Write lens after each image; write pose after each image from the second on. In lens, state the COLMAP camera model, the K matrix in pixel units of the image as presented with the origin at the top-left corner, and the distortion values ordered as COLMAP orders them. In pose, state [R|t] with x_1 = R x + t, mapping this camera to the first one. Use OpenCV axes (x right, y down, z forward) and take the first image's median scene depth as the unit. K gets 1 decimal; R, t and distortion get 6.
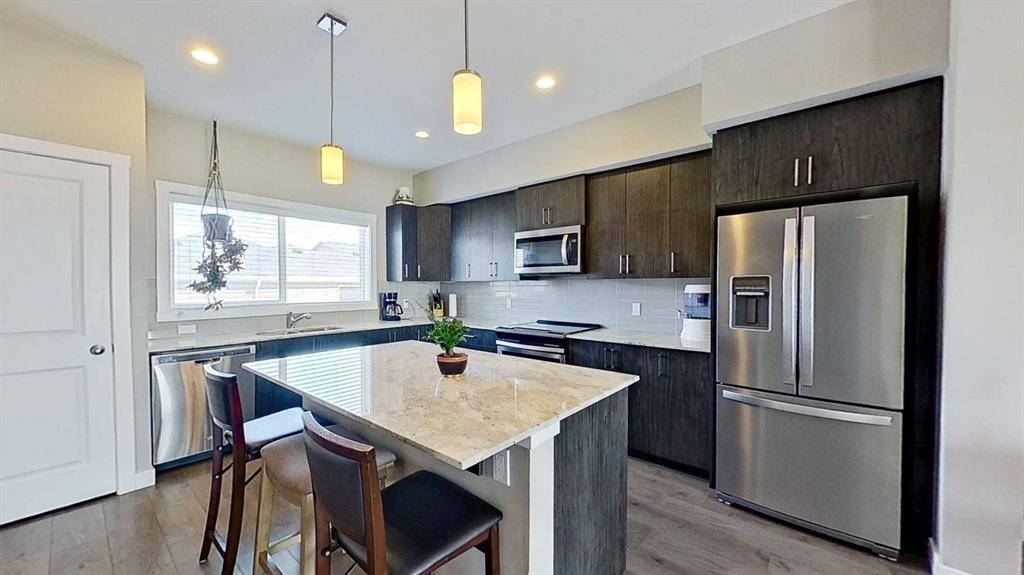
lens RADIAL K [[382.2, 0, 511.8], [0, 382.2, 289.1], [0, 0, 1]] dist [0.000430, 0.000055]
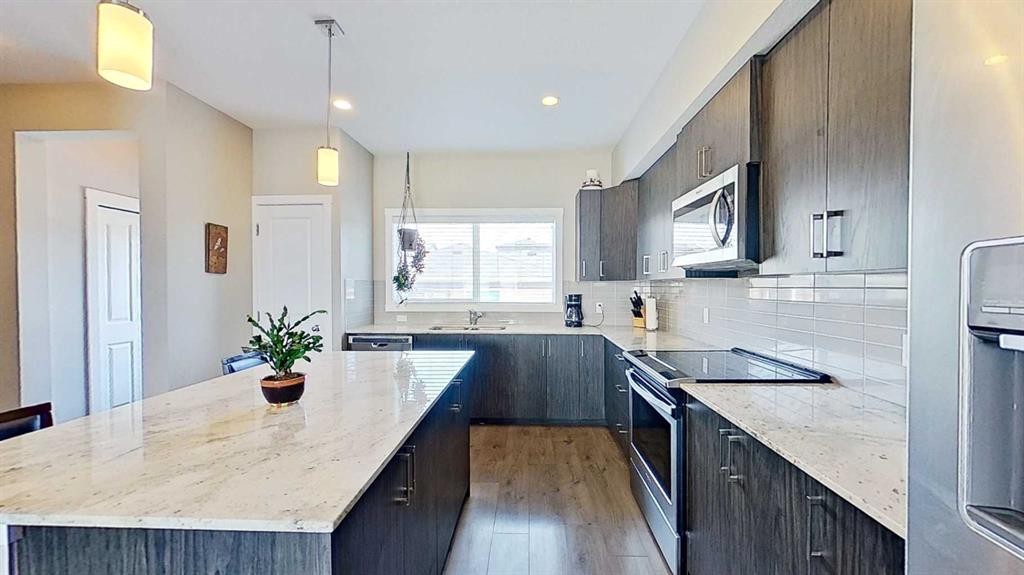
lens RADIAL K [[382.2, 0, 511.8], [0, 382.2, 289.1], [0, 0, 1]] dist [0.000430, 0.000055]
pose [[0.608868, 0.012488, -0.793173, 0.390617], [-0.013251, 0.999897, 0.005571, -0.007528], [0.793161, 0.007118, 0.608970, 0.472919]]
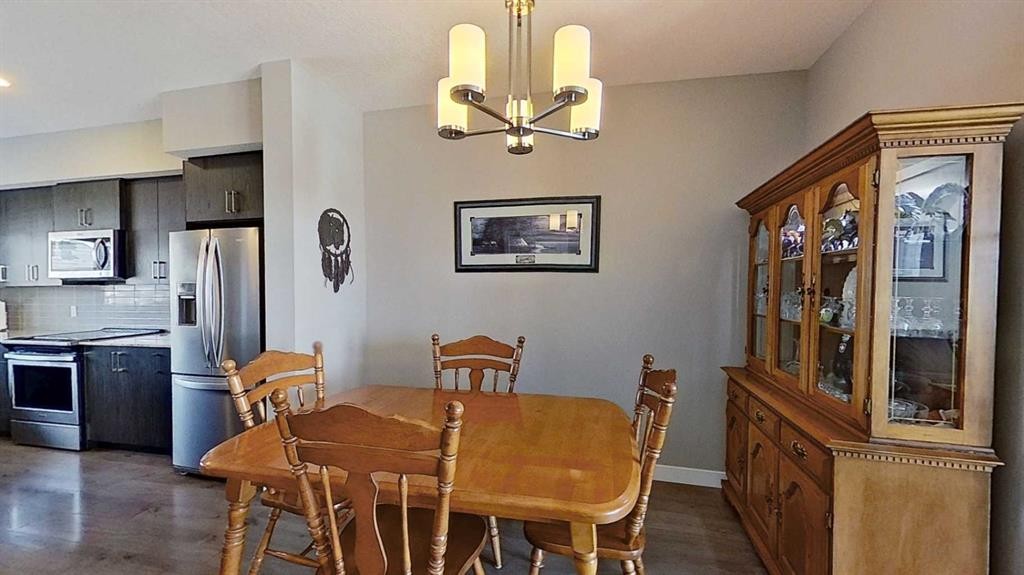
lens RADIAL K [[403.0, 0, 517.6], [0, 403.0, 289.9], [0, 0, 1]] dist [-0.000989, -0.000237]
pose [[0.878223, -0.006995, 0.478200, 0.595888], [0.011194, 0.999920, -0.005932, 0.005837], [-0.478121, 0.010562, 0.878231, -0.407716]]
